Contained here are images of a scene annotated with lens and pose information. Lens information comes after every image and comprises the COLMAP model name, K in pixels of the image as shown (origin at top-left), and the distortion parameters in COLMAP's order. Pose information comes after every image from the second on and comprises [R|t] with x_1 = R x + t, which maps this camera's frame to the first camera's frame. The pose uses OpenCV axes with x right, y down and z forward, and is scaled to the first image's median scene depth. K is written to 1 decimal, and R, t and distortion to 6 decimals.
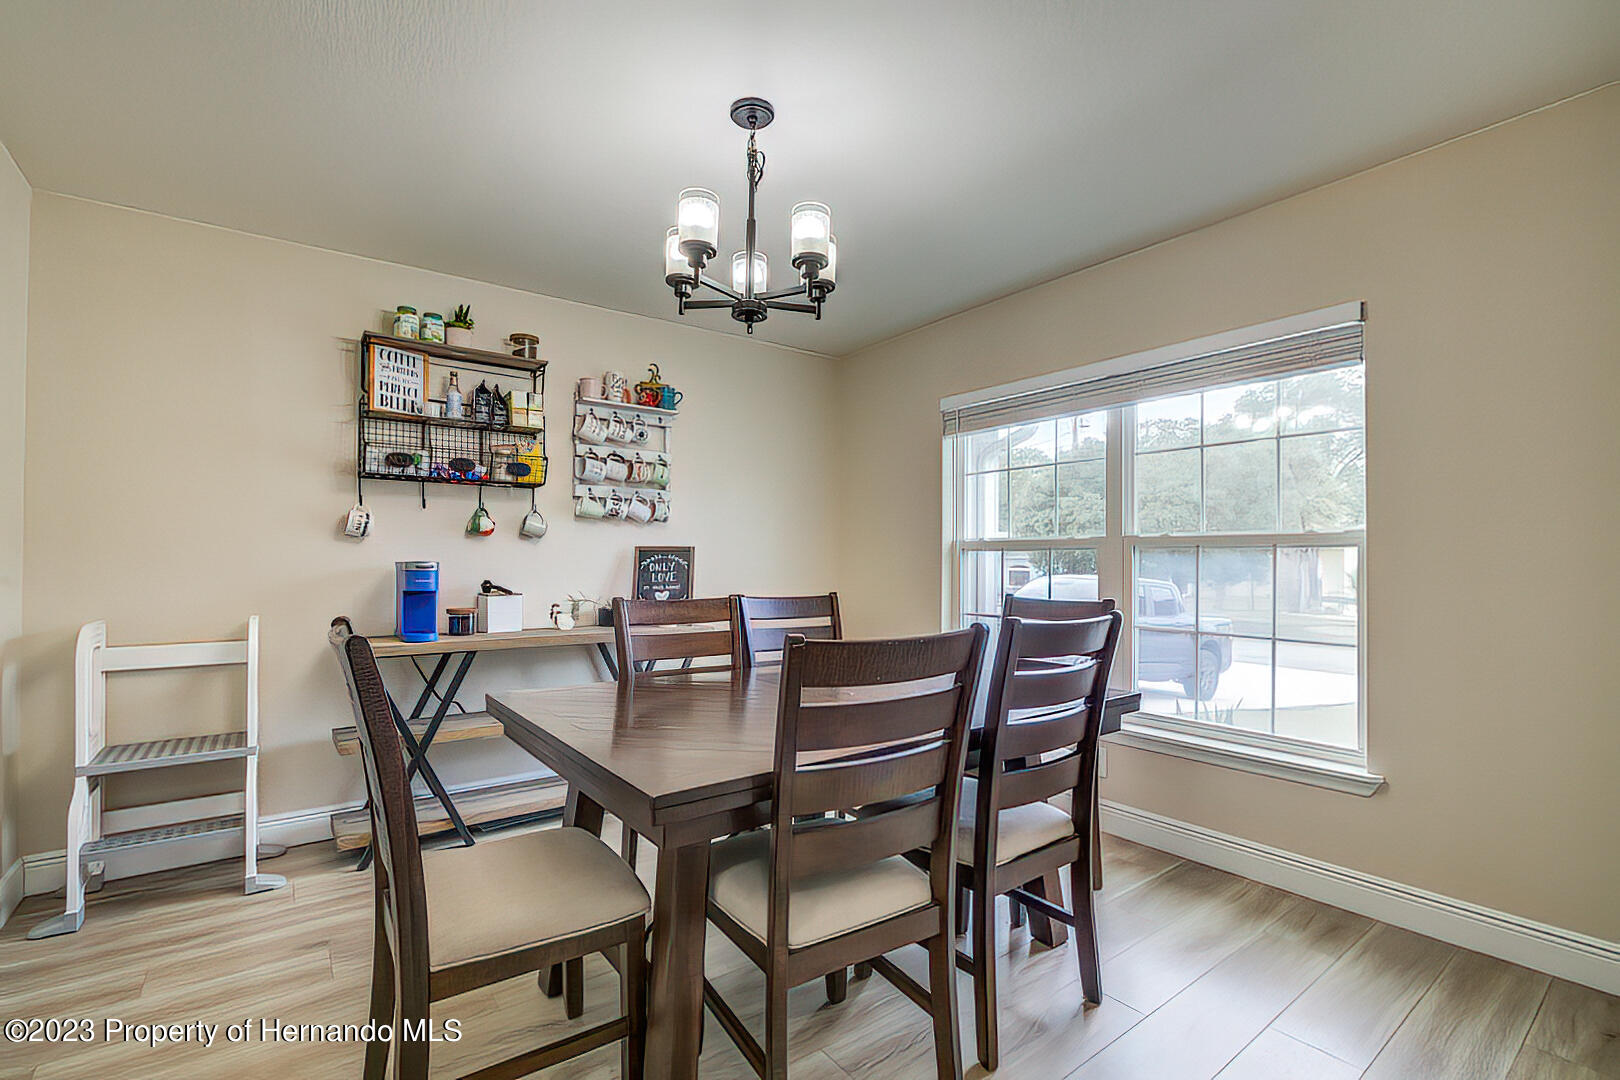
lens RADIAL K [[709.2, 0, 785.3], [0, 709.2, 538.7], [0, 0, 1]] dist [-0.016672, -0.000170]
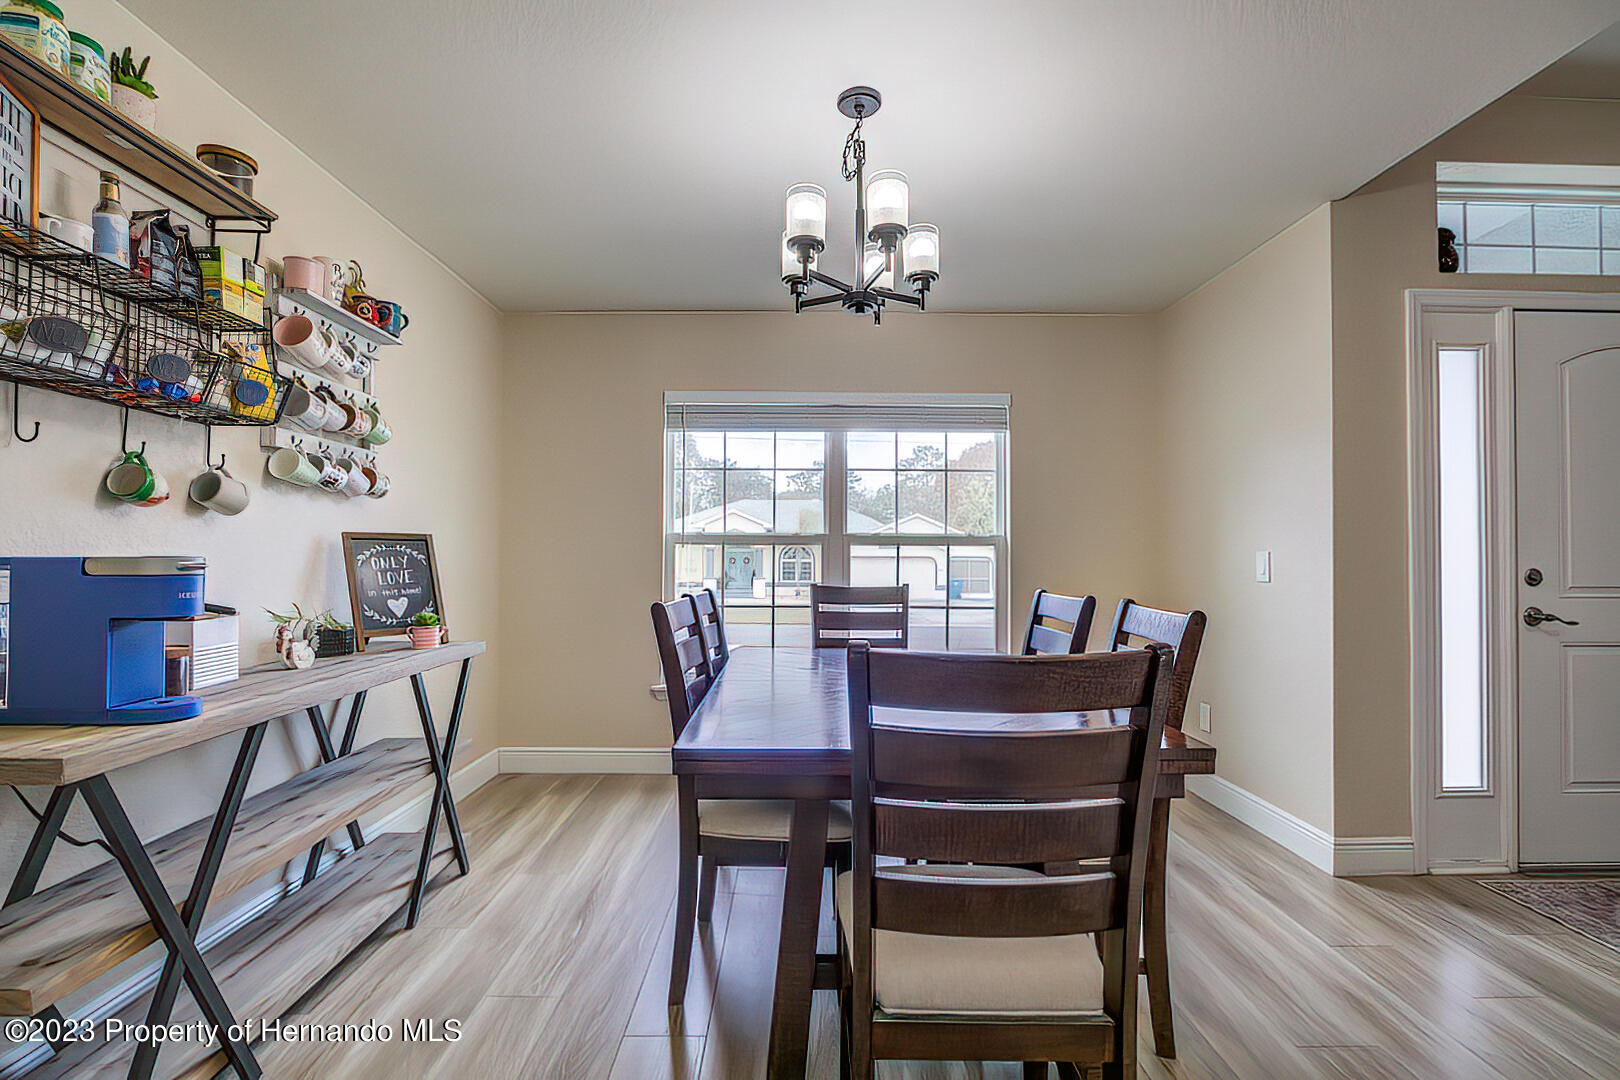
lens RADIAL K [[700.5, 0, 810.0], [0, 700.5, 540.0], [0, 0, 1]] dist [0.000340, -0.000042]
pose [[0.574839, 0.013524, 0.818155, -0.556858], [-0.025641, 0.999670, 0.001491, 0.006787], [-0.817865, -0.021836, 0.574996, 0.301519]]
